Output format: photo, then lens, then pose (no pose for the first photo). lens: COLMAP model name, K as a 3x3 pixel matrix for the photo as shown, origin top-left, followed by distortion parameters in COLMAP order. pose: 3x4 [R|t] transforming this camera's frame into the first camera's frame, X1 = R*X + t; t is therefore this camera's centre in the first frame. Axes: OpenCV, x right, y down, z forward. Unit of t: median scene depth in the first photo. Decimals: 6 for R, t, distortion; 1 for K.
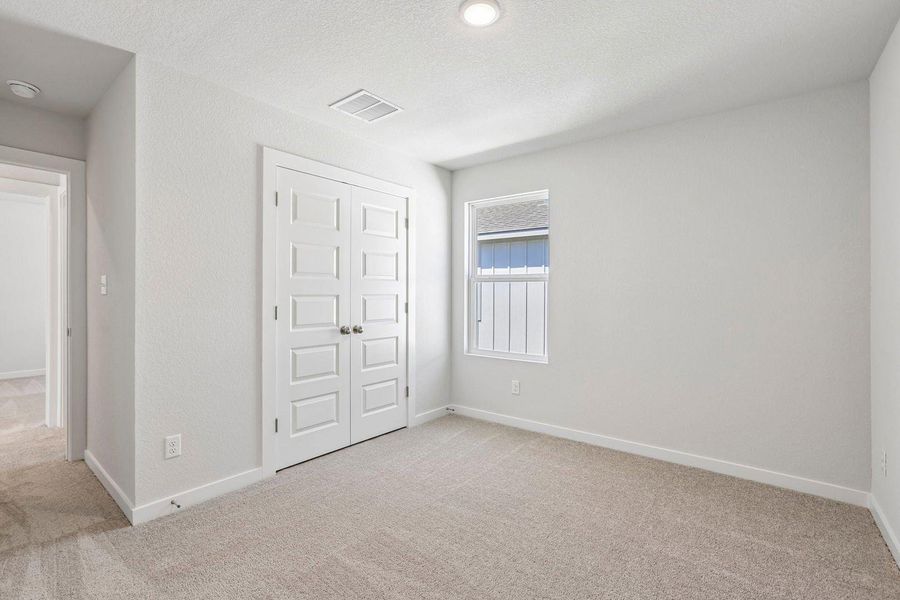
lens RADIAL K [[409.4, 0, 452.2], [0, 409.4, 302.1], [0, 0, 1]] dist [-0.024808, 0.000598]
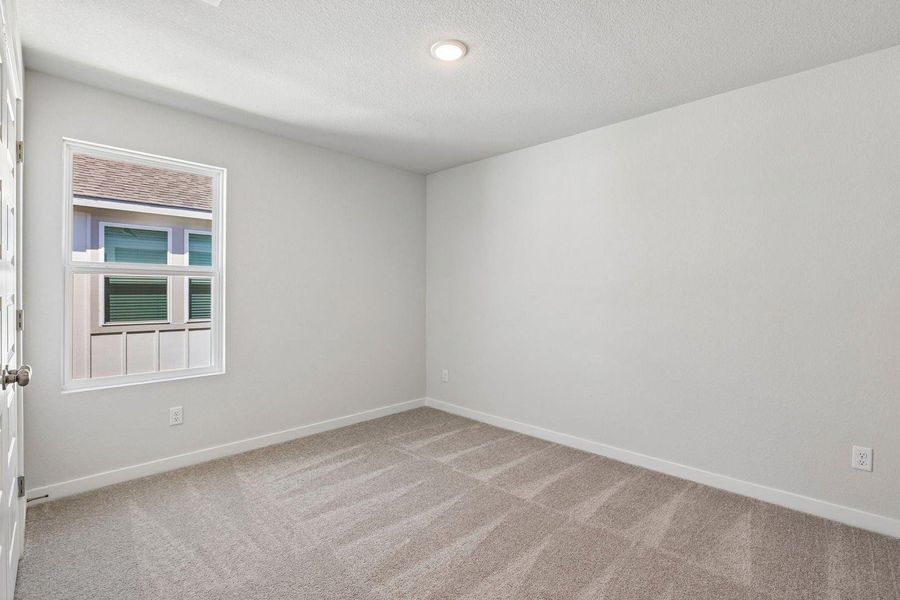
lens RADIAL K [[409.4, 0, 448.2], [0, 409.4, 302.7], [0, 0, 1]] dist [-0.024808, 0.000598]
pose [[0.135628, -0.028821, 0.990340, -0.598594], [0.021019, 0.999436, 0.026207, -0.009960], [-0.990537, 0.017261, 0.136158, 0.472991]]
